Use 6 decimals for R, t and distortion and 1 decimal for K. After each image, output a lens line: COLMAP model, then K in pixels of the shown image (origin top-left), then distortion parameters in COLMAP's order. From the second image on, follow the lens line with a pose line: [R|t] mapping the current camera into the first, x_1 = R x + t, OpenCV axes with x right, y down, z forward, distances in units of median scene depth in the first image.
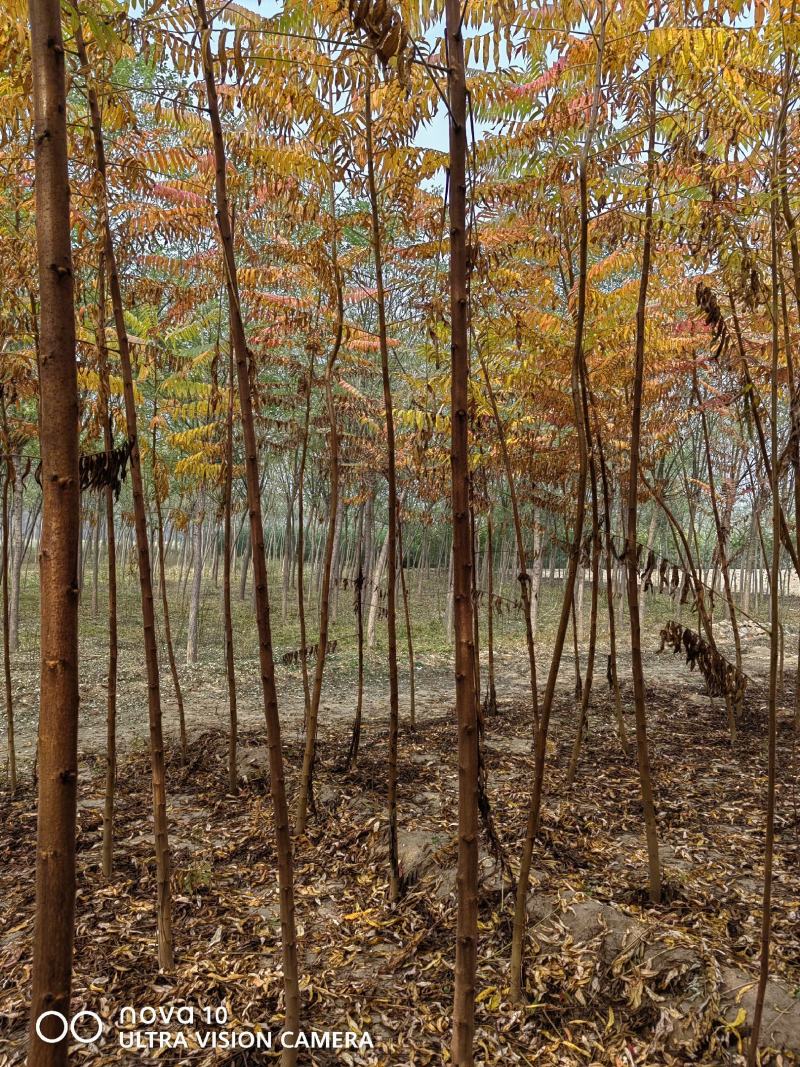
lens RADIAL K [[847.9, 0, 398.5], [0, 847.9, 531.0], [0, 0, 1]] dist [0.047186, -0.048642]
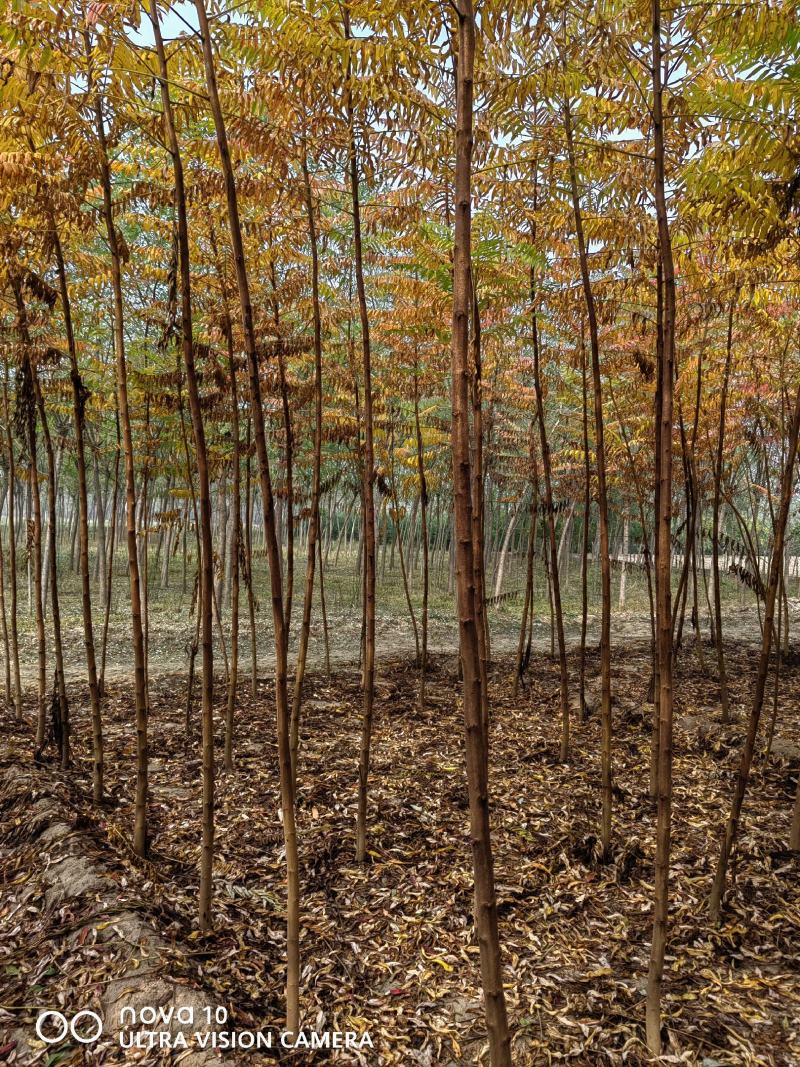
lens RADIAL K [[847.9, 0, 401.5], [0, 847.9, 535.6], [0, 0, 1]] dist [0.047186, -0.048642]
pose [[0.997976, 0.010807, -0.062662, -0.316035], [-0.009451, 0.999715, 0.021903, -0.012741], [0.062881, -0.021266, 0.997794, -0.966063]]
